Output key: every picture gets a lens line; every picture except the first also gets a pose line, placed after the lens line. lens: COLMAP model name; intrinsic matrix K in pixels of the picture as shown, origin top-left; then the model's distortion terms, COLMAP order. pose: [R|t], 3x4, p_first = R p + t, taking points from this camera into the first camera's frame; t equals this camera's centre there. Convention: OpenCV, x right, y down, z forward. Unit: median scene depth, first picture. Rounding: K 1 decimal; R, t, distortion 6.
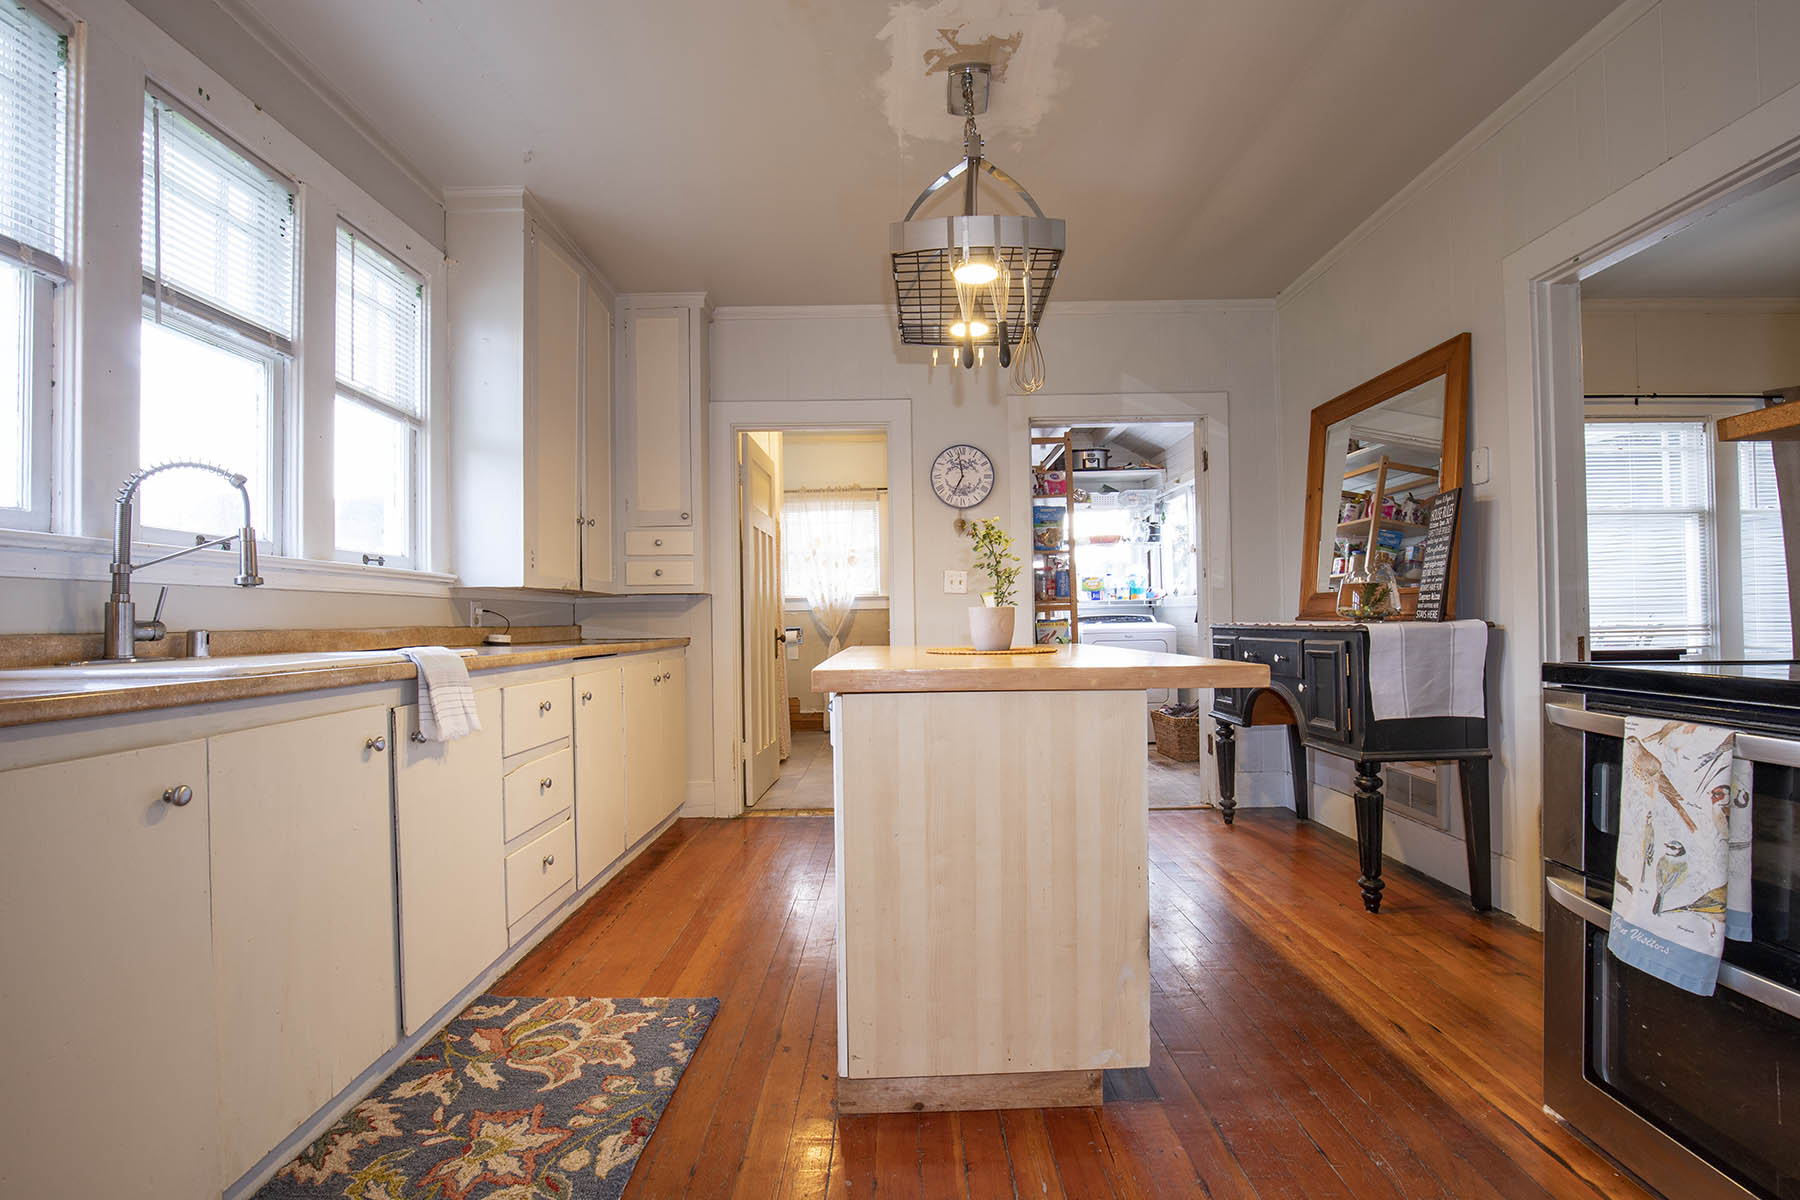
lens RADIAL K [[823.4, 0, 903.0], [0, 823.4, 616.9], [0, 0, 1]] dist [-0.029194, 0.003195]
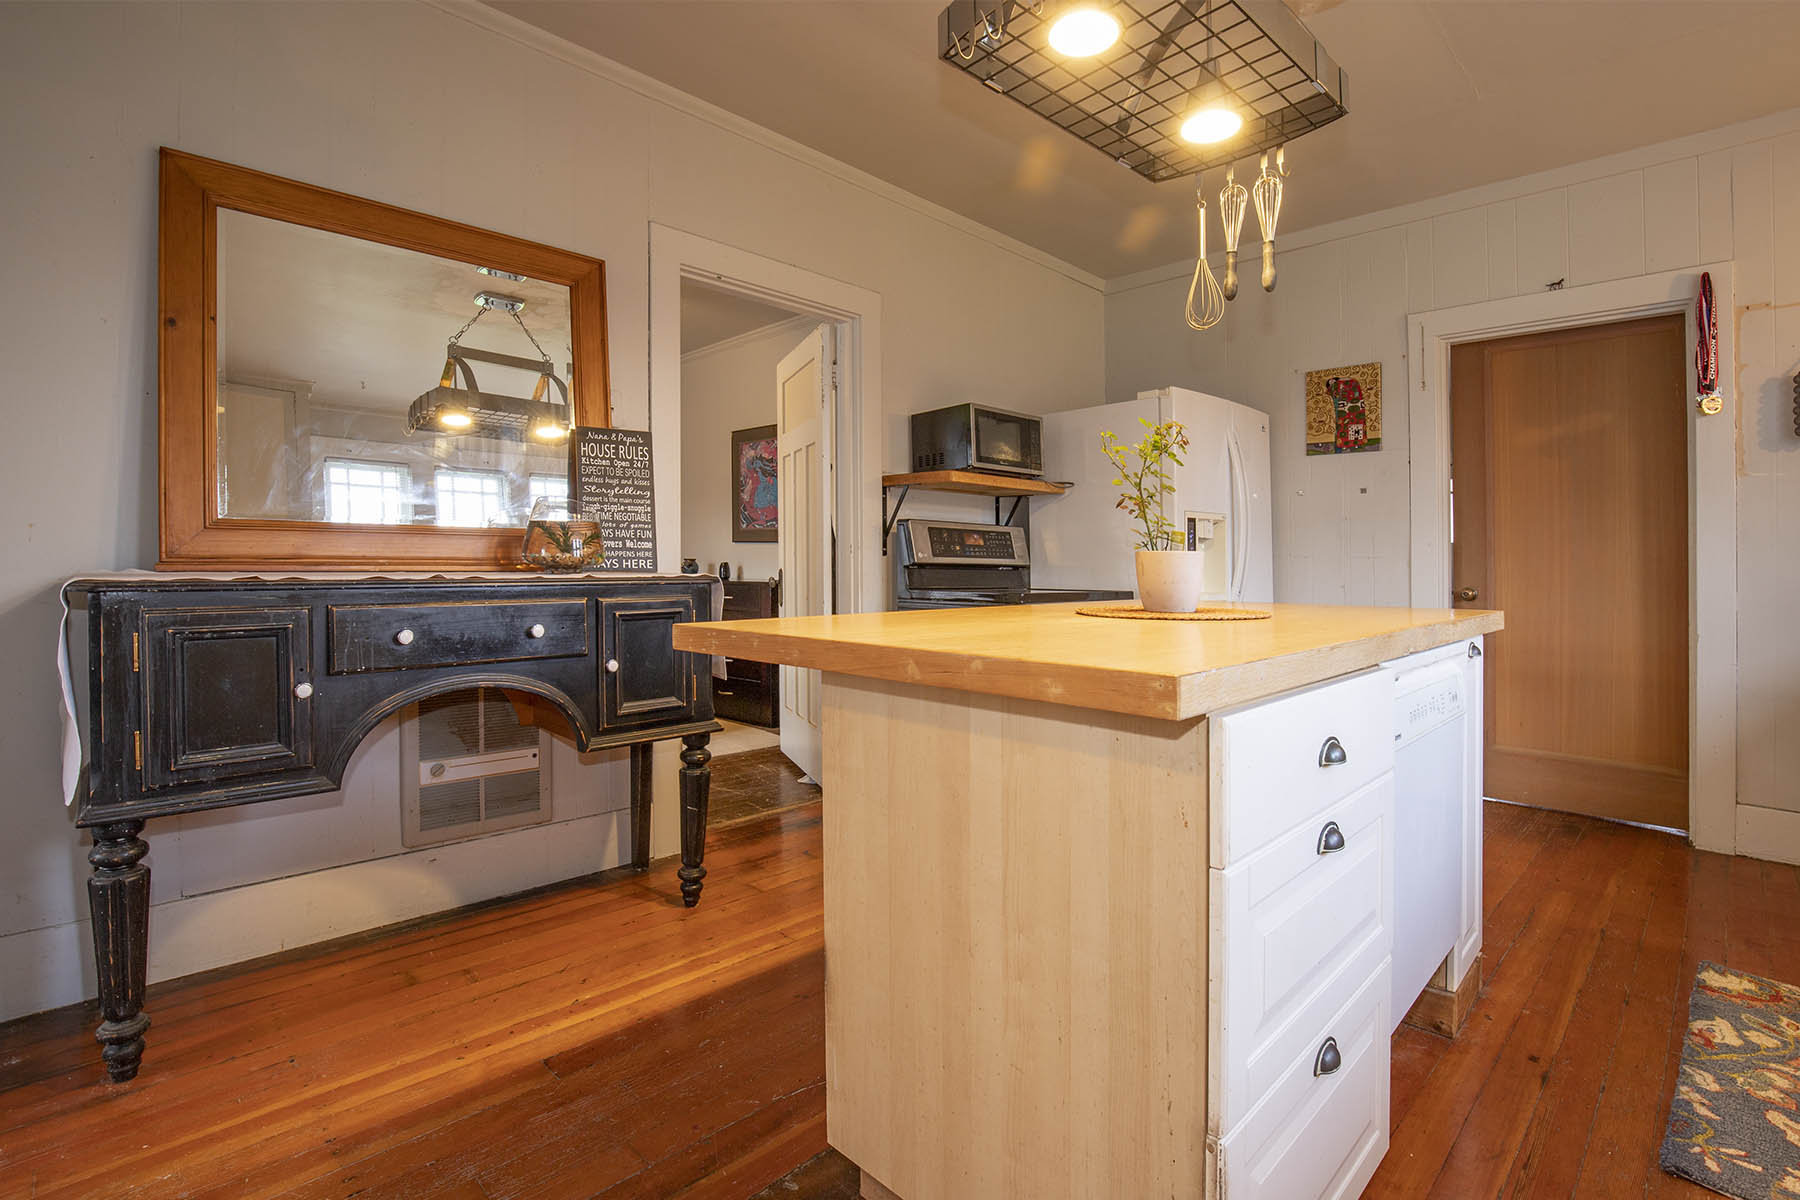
lens RADIAL K [[823.4, 0, 874.6], [0, 823.4, 555.3], [0, 0, 1]] dist [-0.029194, 0.003195]
pose [[-0.678227, 0.012126, 0.734753, -0.255237], [-0.001495, 0.999839, -0.017881, 0.003879], [-0.734851, -0.013225, -0.678100, 1.794412]]
